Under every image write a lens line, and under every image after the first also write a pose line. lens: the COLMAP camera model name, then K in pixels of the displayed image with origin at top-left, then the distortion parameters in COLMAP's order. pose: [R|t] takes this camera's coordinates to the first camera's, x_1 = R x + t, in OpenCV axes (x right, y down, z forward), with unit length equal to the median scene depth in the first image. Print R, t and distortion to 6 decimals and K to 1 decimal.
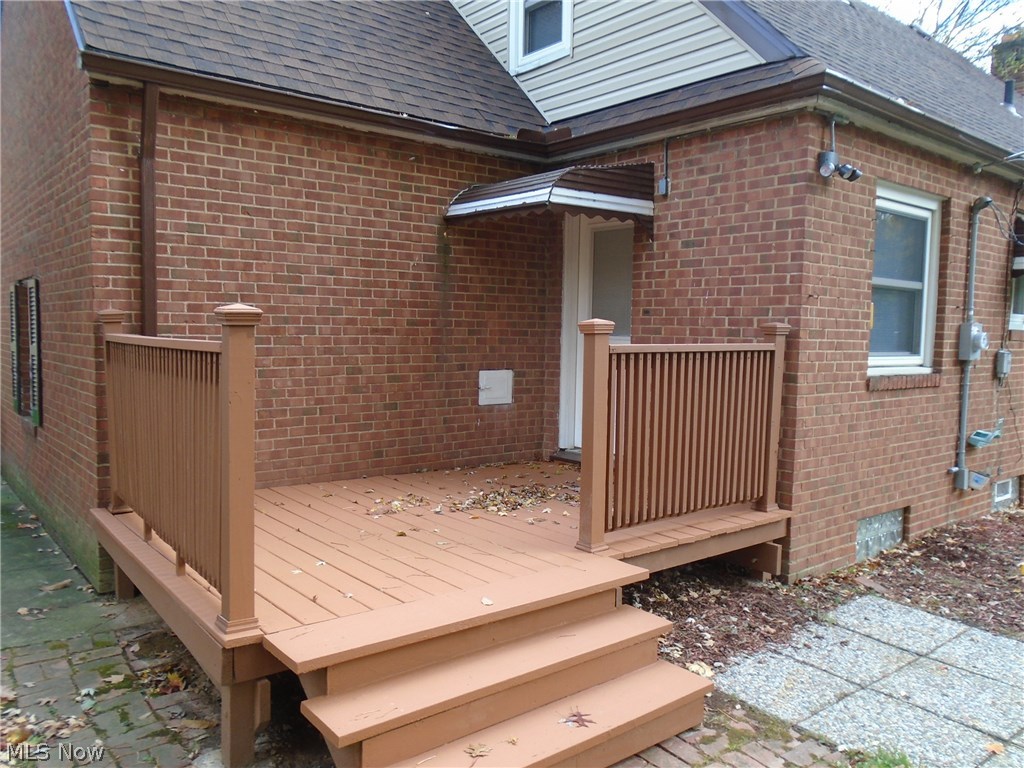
lens RADIAL K [[789.7, 0, 511.6], [0, 789.7, 385.9], [0, 0, 1]] dist [-0.012256, -0.001337]
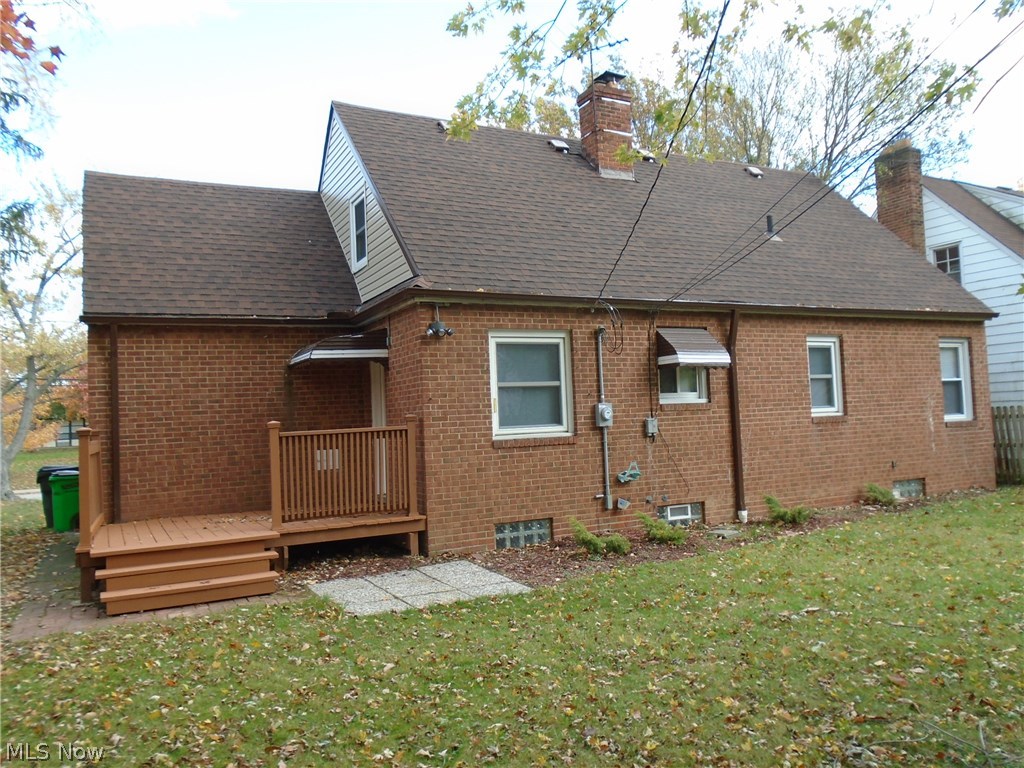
lens RADIAL K [[789.7, 0, 513.2], [0, 789.7, 382.3], [0, 0, 1]] dist [-0.012256, -0.001337]
pose [[0.977650, -0.073225, -0.197073, 0.864724], [0.049219, 0.991052, -0.124068, 0.081684], [0.204395, 0.111595, 0.972507, -0.719870]]
